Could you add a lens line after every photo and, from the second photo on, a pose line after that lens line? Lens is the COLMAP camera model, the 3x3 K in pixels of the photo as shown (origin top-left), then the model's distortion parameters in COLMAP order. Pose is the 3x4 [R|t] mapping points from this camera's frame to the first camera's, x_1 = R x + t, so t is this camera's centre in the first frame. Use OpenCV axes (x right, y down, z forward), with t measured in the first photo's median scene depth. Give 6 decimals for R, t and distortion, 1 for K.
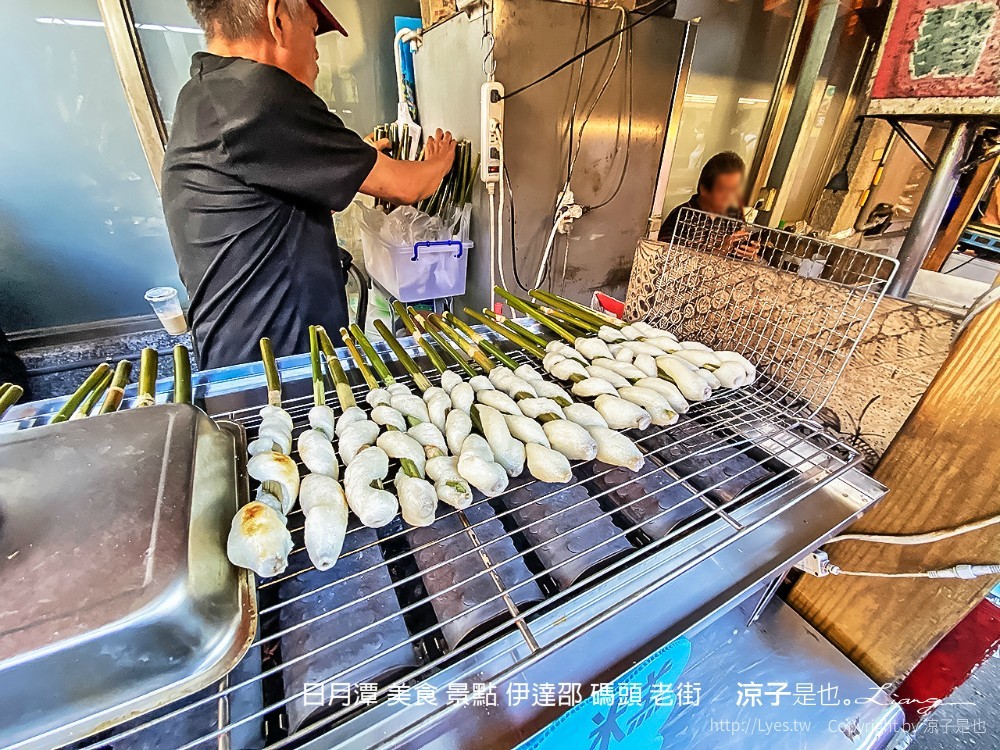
lens RADIAL K [[404.2, 0, 502.3], [0, 404.2, 380.4], [0, 0, 1]] dist [0.000791, -0.005316]
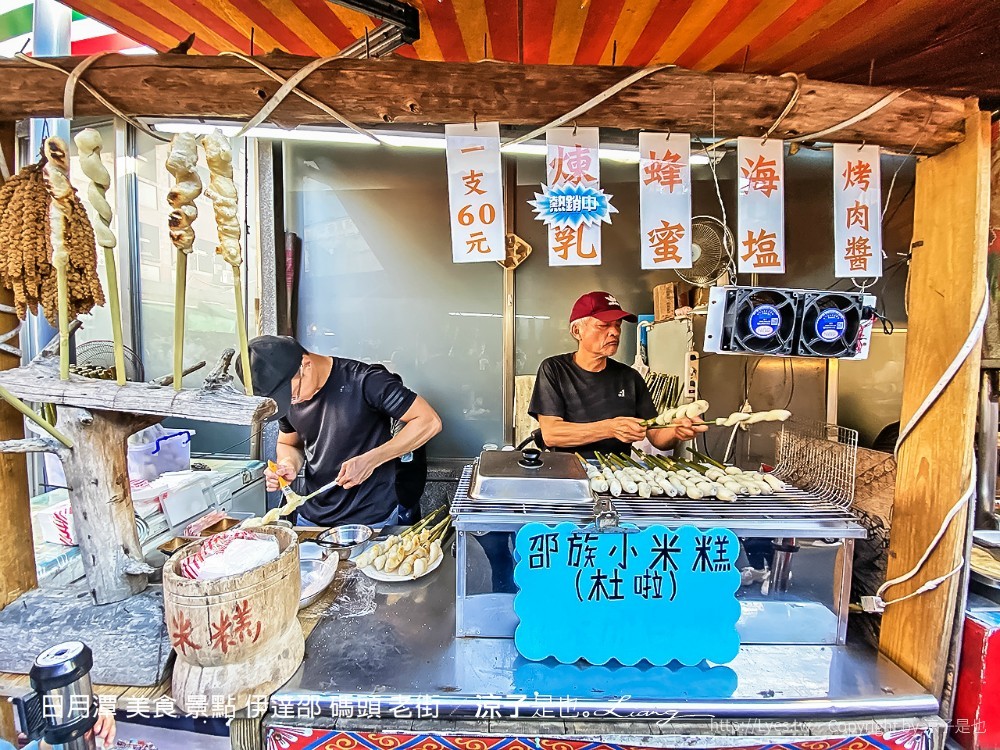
lens RADIAL K [[404.2, 0, 502.3], [0, 404.2, 380.4], [0, 0, 1]] dist [0.000791, -0.005316]
pose [[0.877183, 0.013911, -0.479955, 0.099805], [-0.239010, 0.879592, -0.411330, 0.356750], [0.416442, 0.475526, 0.774887, -0.730375]]
